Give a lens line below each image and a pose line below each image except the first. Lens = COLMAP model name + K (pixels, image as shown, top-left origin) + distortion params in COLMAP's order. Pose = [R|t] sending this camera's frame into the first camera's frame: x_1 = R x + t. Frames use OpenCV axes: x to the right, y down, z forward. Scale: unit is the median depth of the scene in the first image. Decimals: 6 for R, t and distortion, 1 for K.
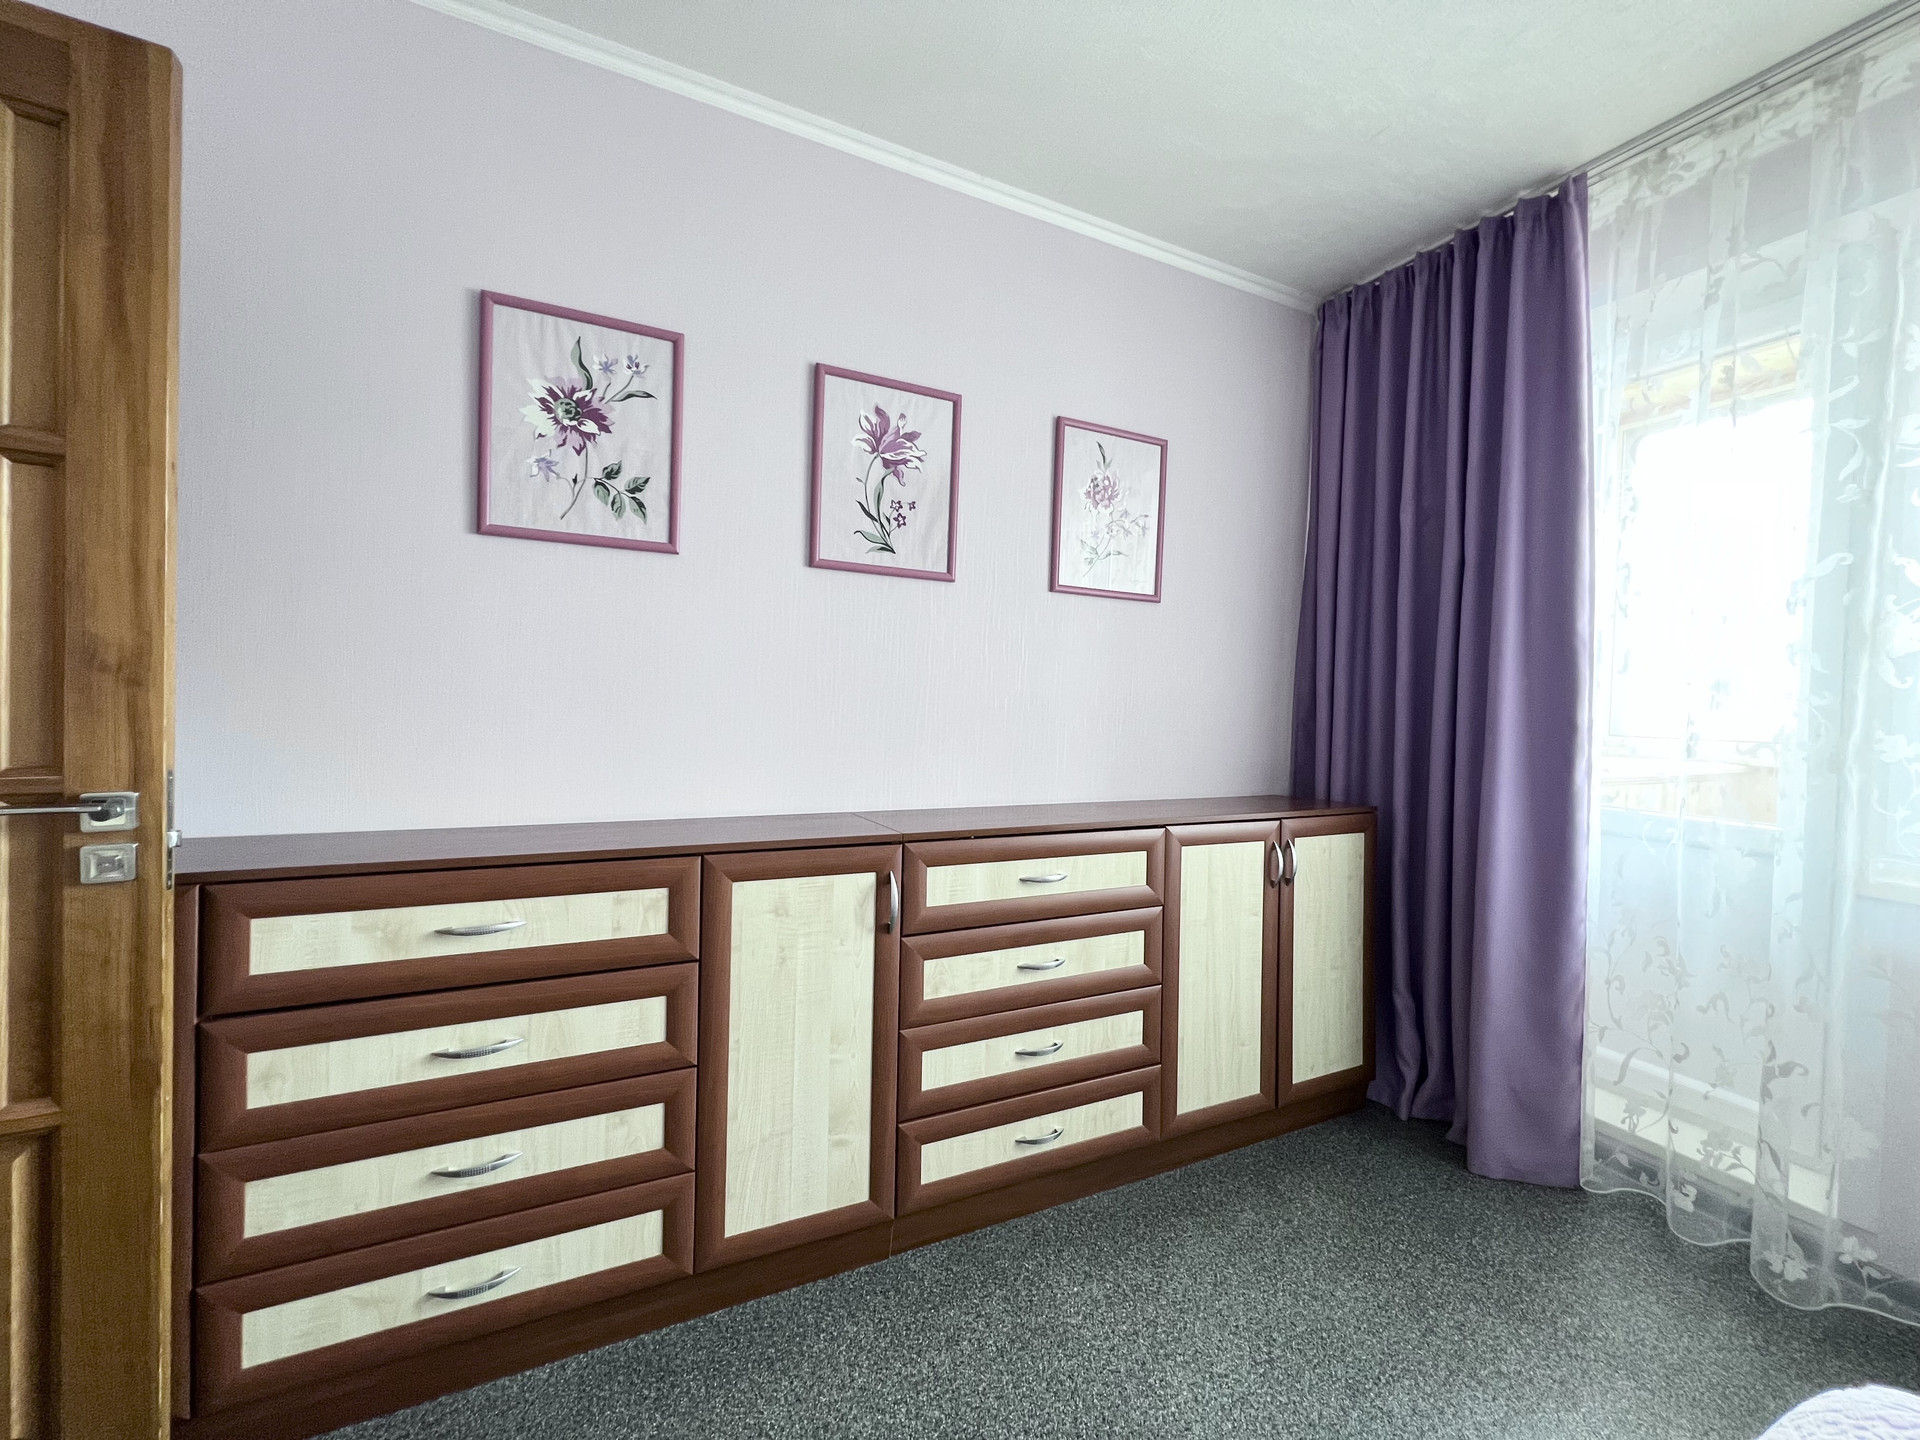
lens RADIAL K [[766.7, 0, 957.9], [0, 766.7, 714.9], [0, 0, 1]] dist [-0.001464, 0.000501]
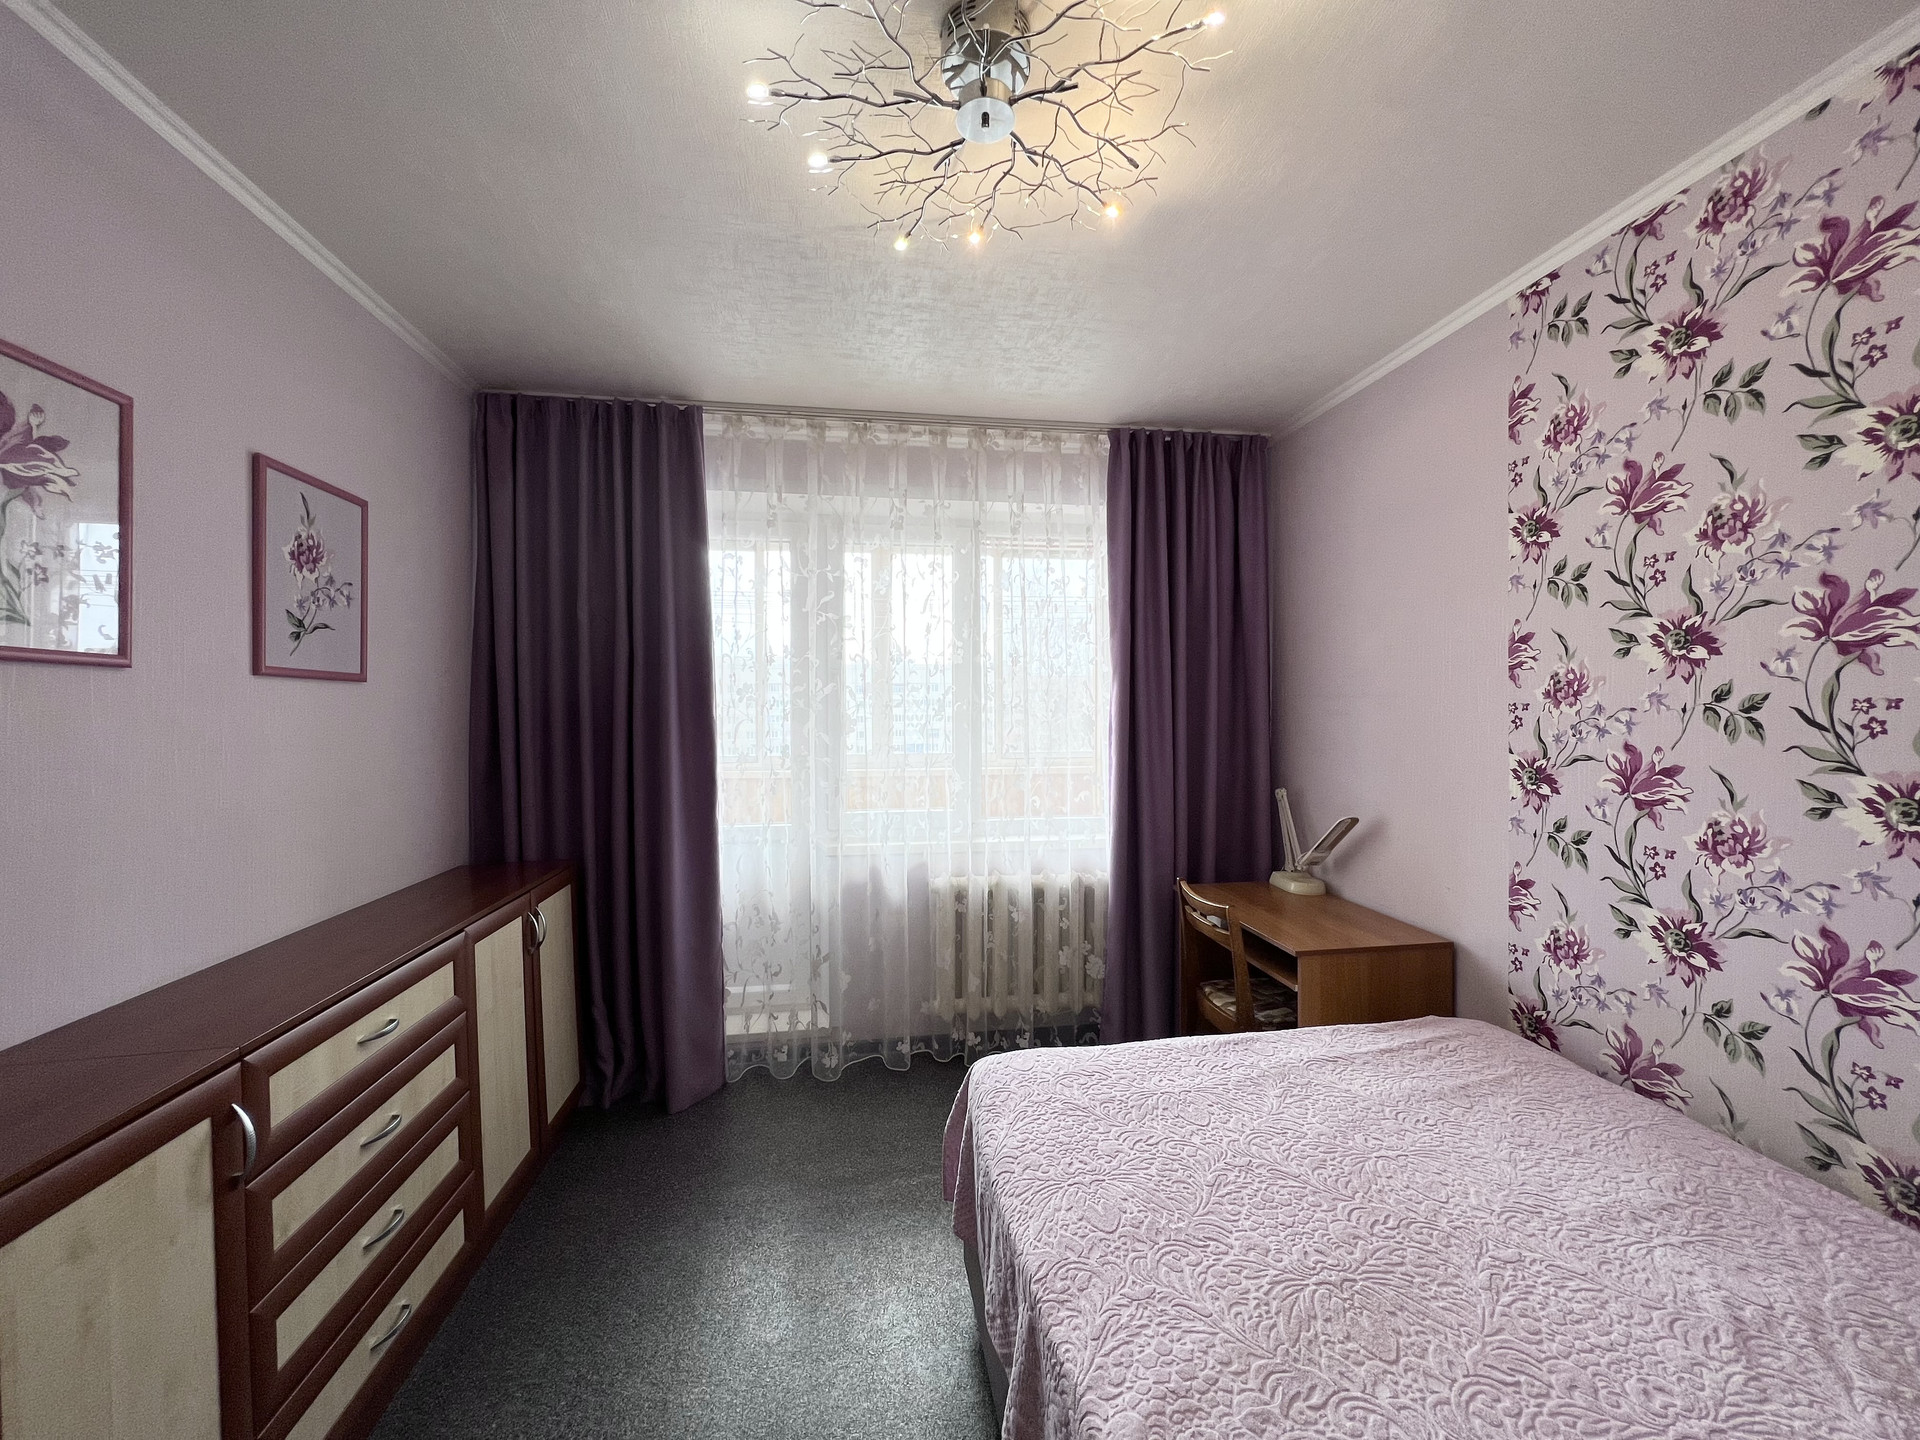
lens RADIAL K [[766.7, 0, 955.5], [0, 766.7, 717.5], [0, 0, 1]] dist [-0.001464, 0.000501]
pose [[0.300616, -0.036712, 0.953038, -0.451480], [0.028816, 0.999152, 0.029399, -0.132936], [-0.953310, 0.018625, 0.301419, 0.095900]]
